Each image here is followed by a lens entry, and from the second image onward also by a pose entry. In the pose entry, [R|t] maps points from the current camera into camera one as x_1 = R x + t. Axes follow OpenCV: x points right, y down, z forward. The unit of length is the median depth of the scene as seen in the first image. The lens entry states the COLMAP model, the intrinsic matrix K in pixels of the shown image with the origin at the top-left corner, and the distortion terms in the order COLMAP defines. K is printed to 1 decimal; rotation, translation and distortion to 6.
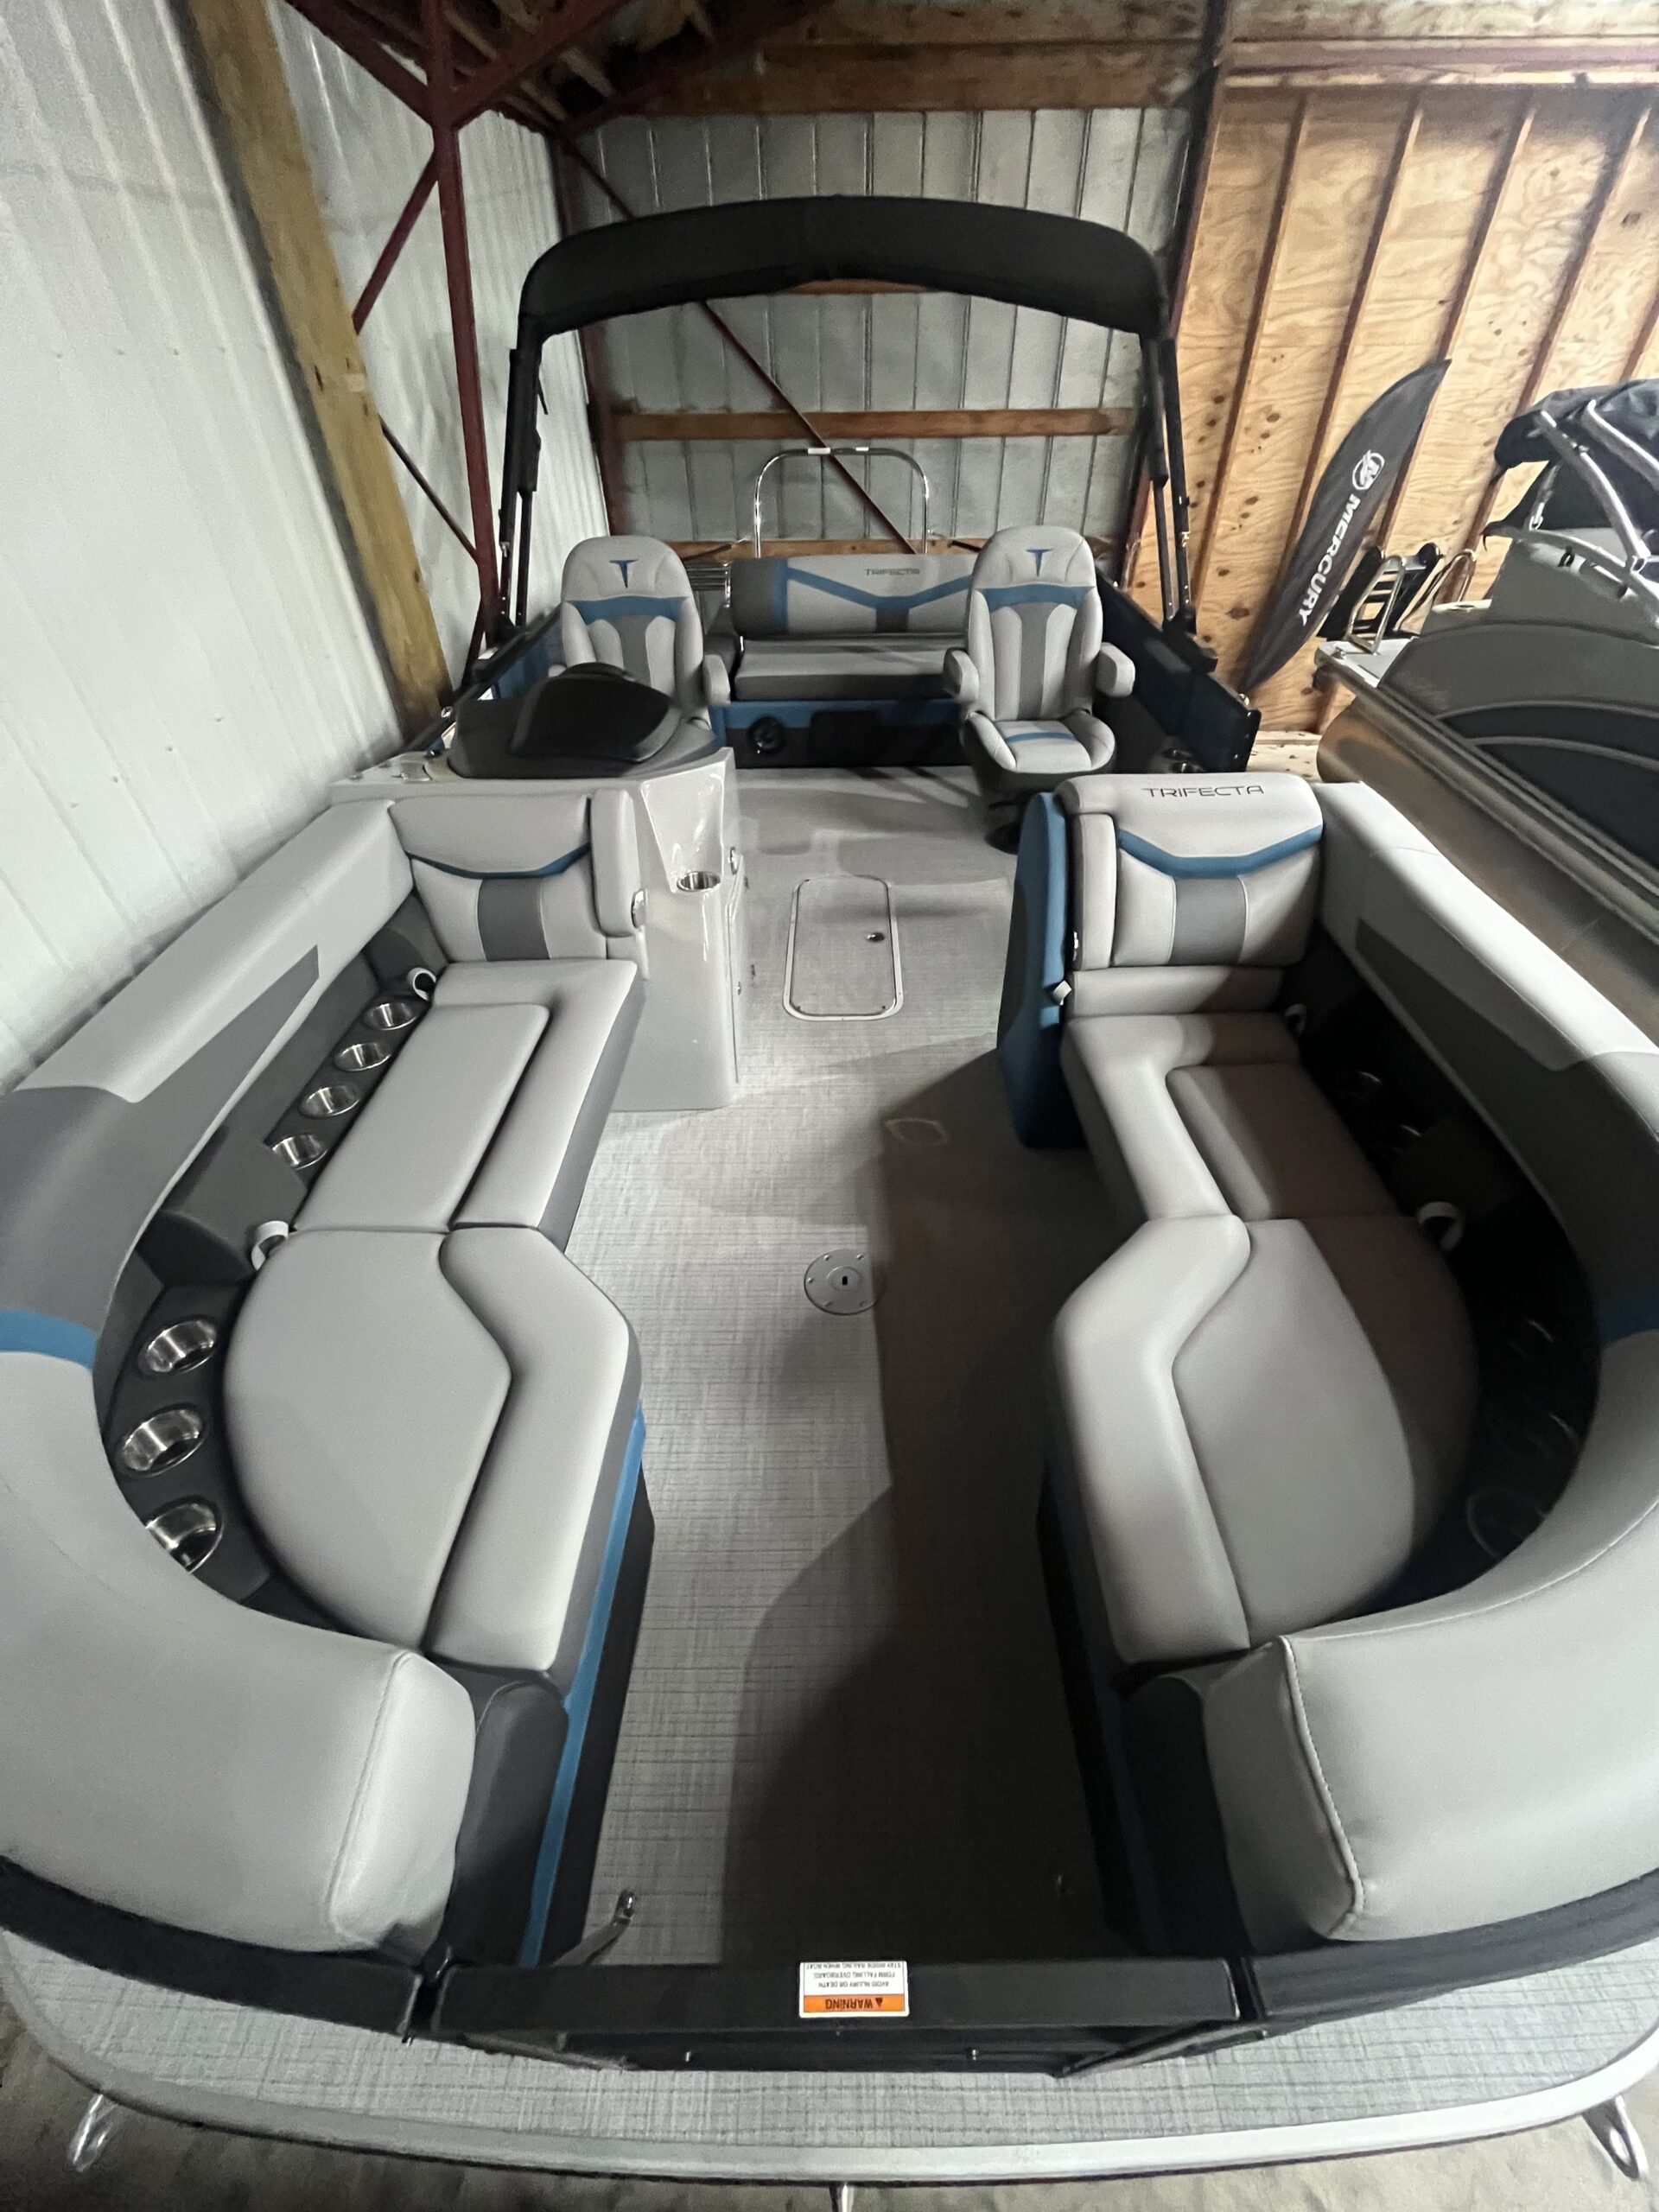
lens RADIAL K [[893.6, 0, 840.9], [0, 893.6, 1100.4], [0, 0, 1]] dist [-0.003154, 0.000245]
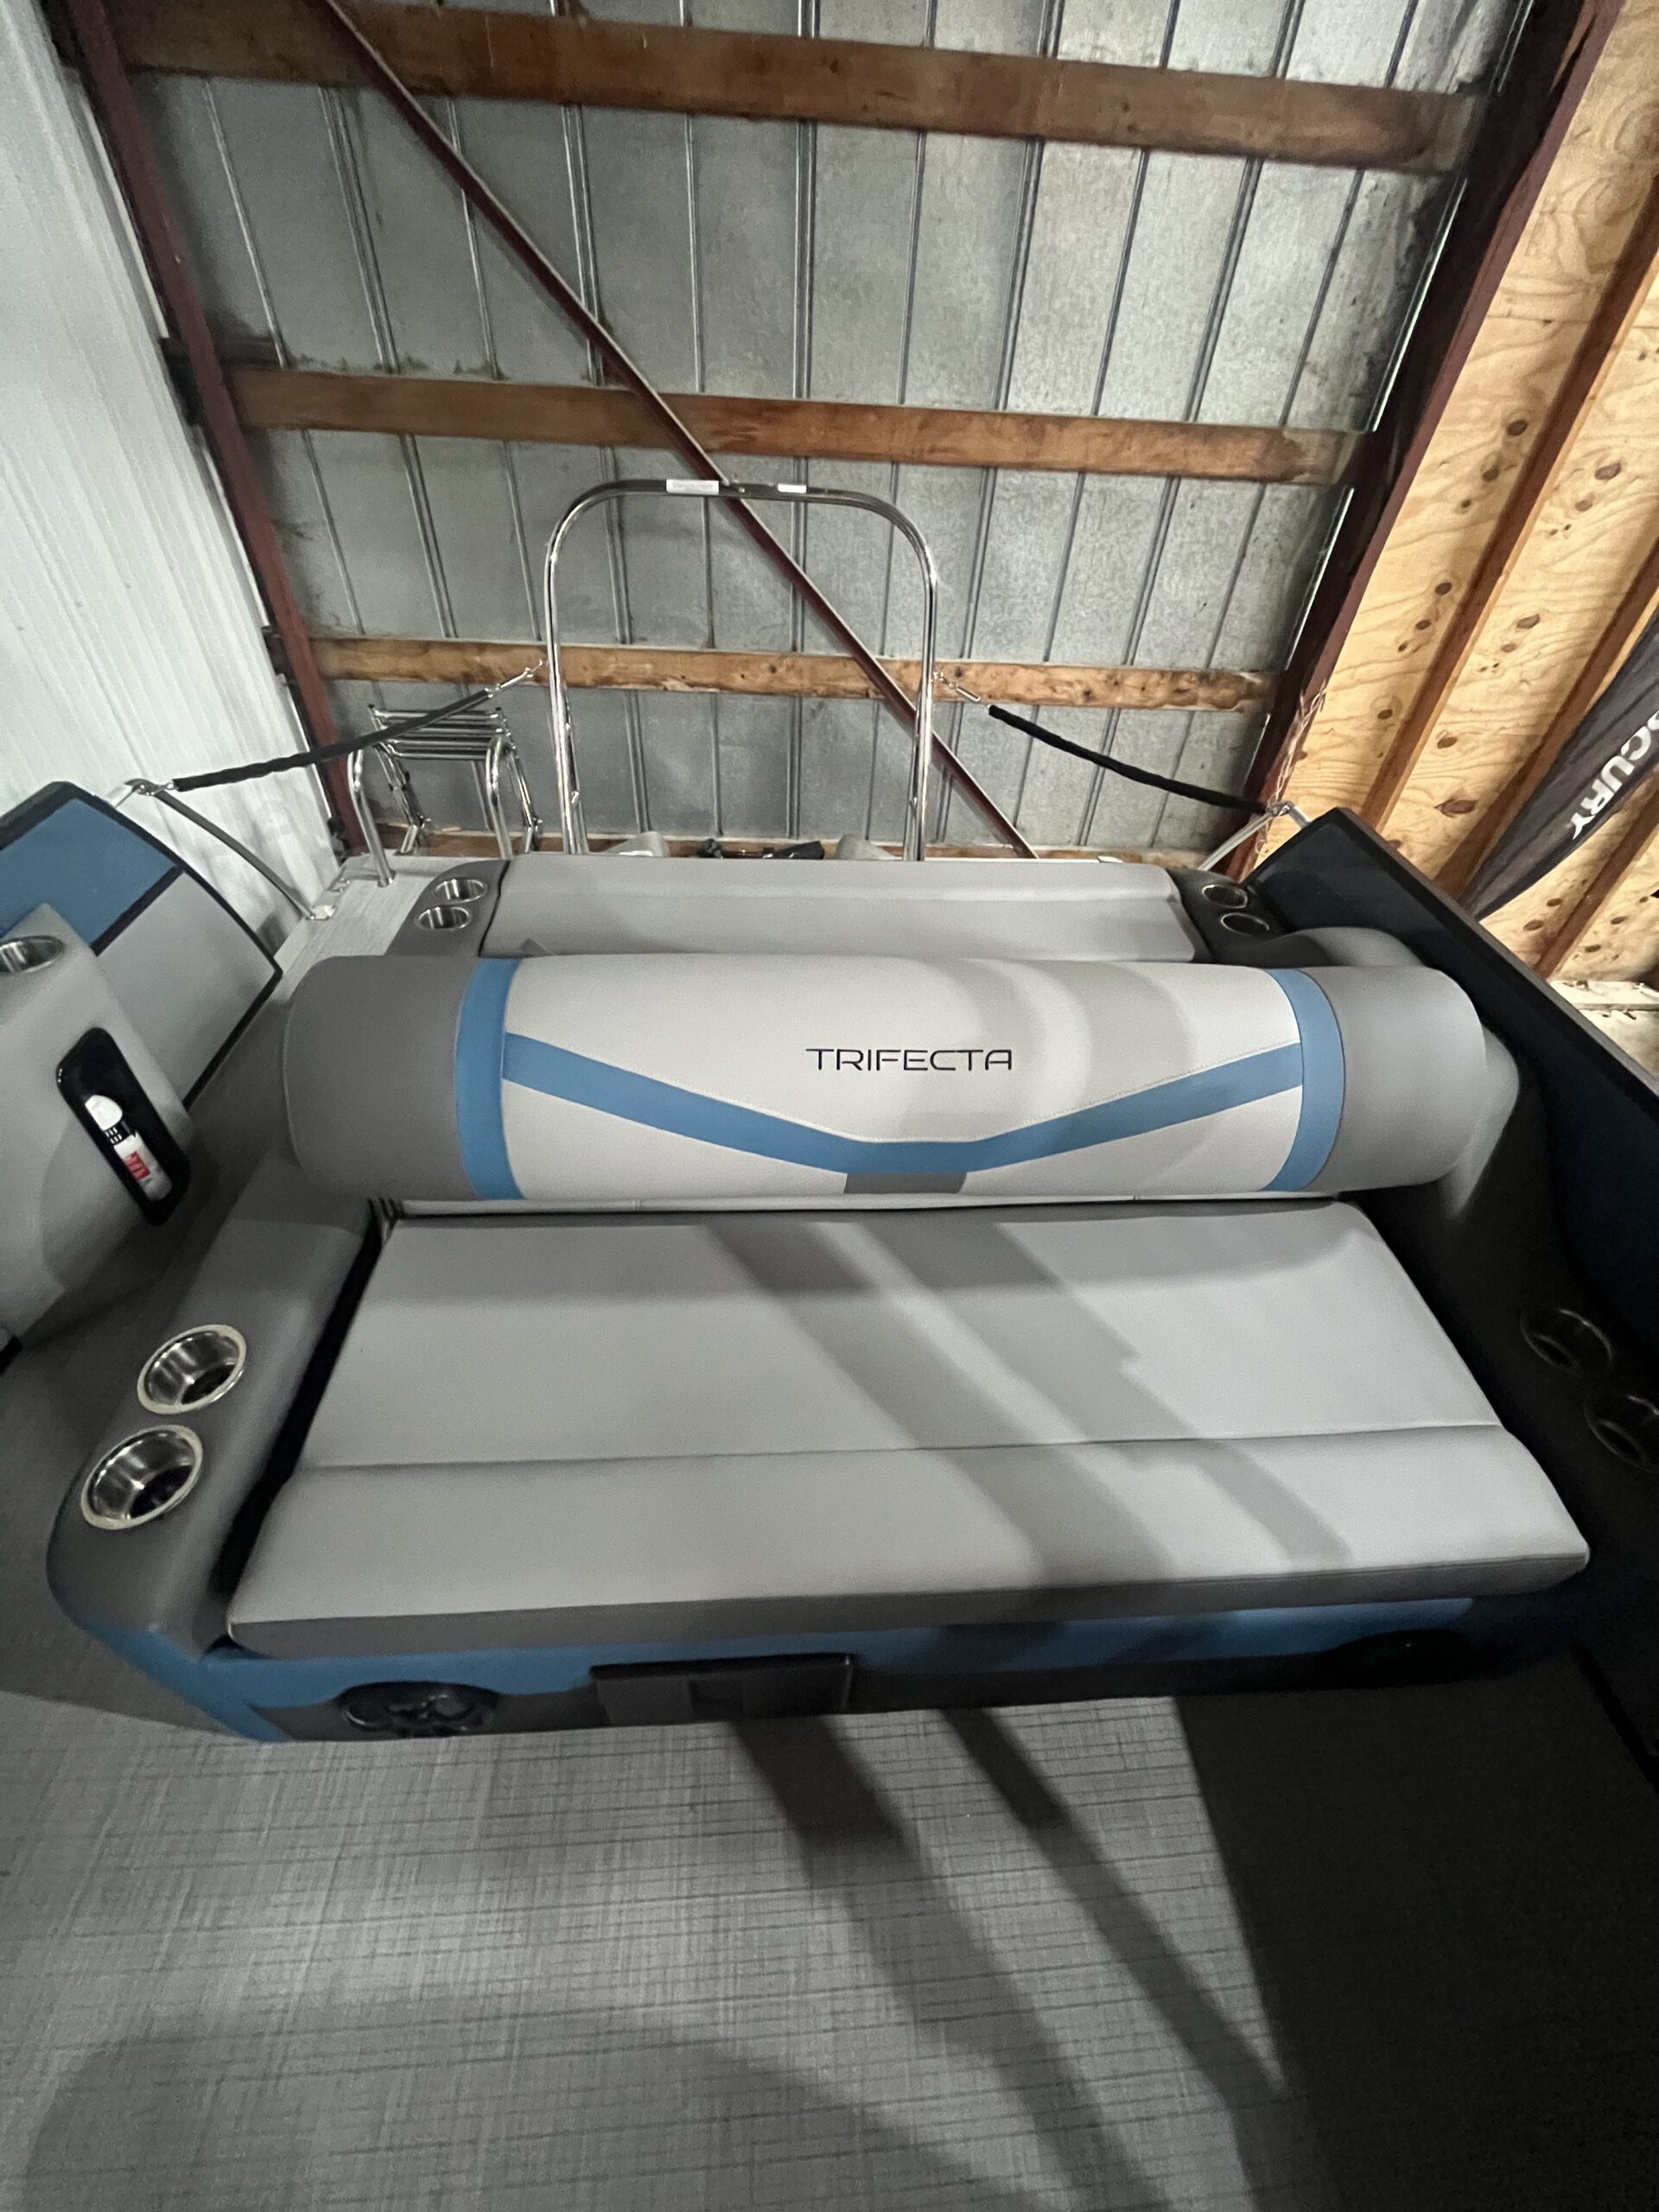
lens RADIAL K [[893.6, 0, 839.9], [0, 893.6, 1102.2], [0, 0, 1]] dist [-0.003154, 0.000245]
pose [[0.996235, 0.004136, 0.086600, 0.010405], [-0.006025, 0.999749, 0.021564, -0.418474], [-0.086489, -0.022005, 0.996010, 0.529391]]
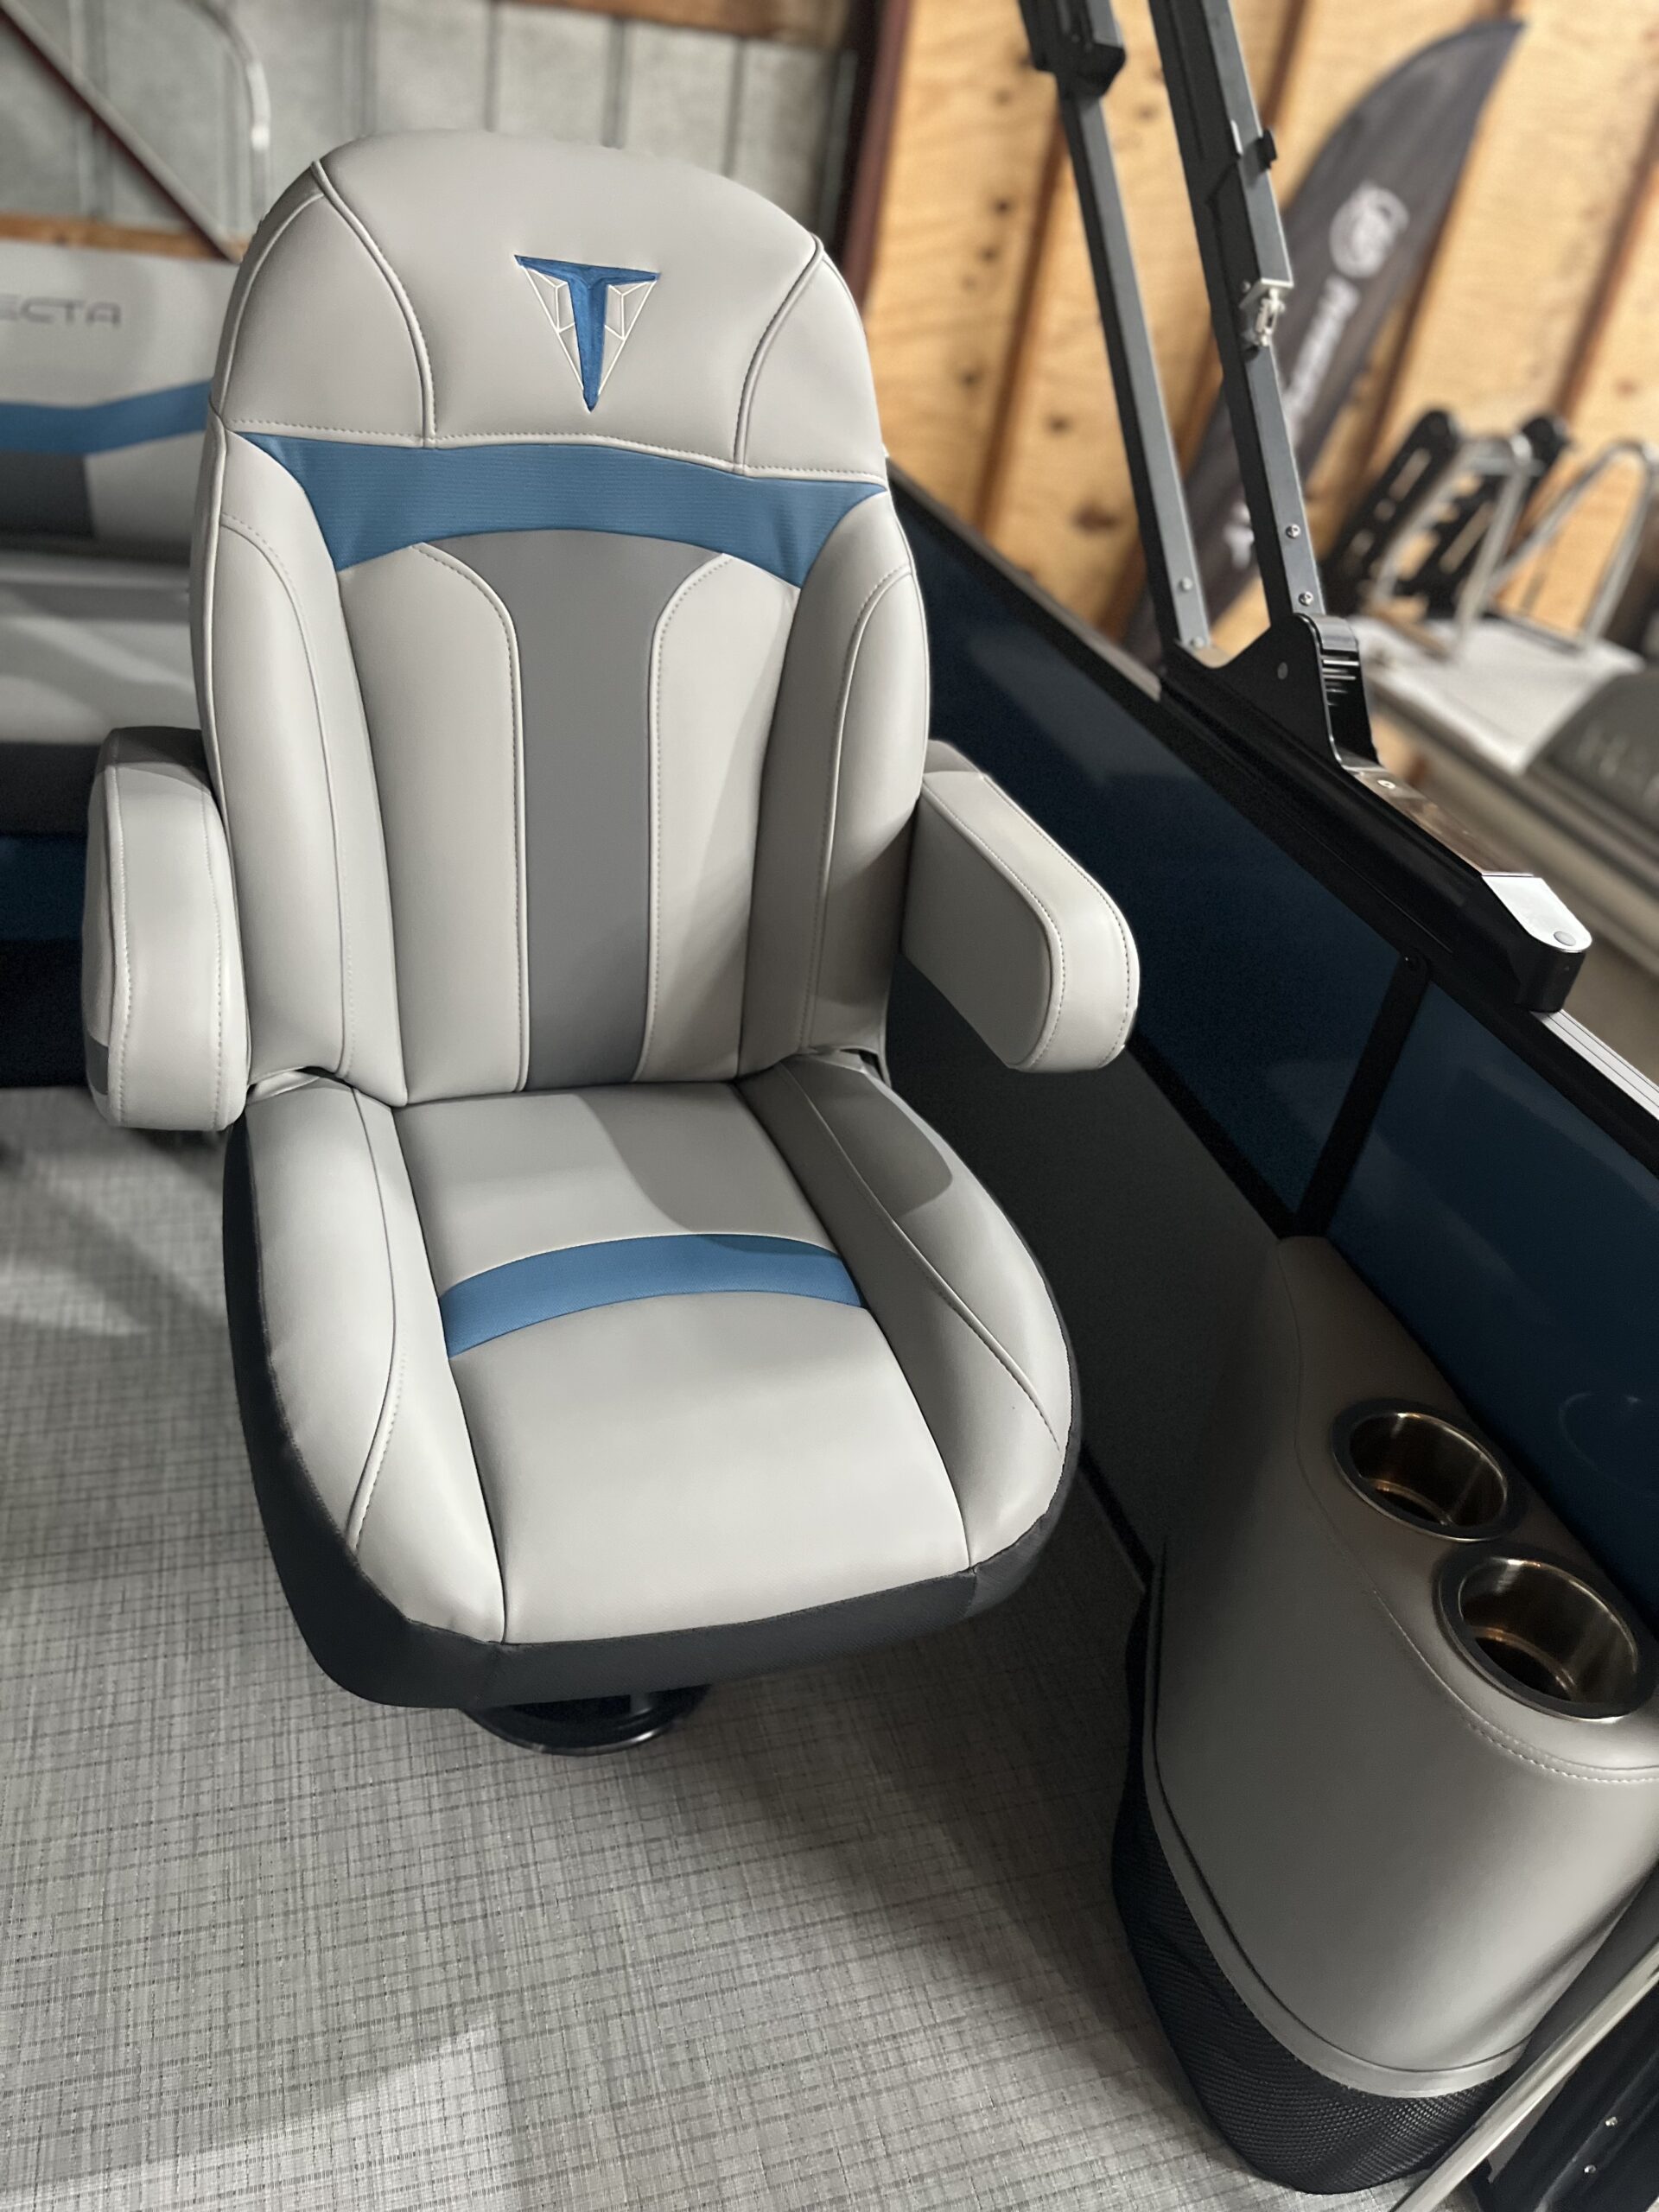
lens RADIAL K [[1682.1, 0, 845.9], [0, 1682.1, 1126.4], [0, 0, 1]] dist [0.036146, -0.045895]
pose [[0.945970, -0.028886, 0.322965, 0.085891], [0.064074, 0.993037, -0.098856, -0.224787], [-0.317861, 0.114209, 0.941234, 0.376182]]
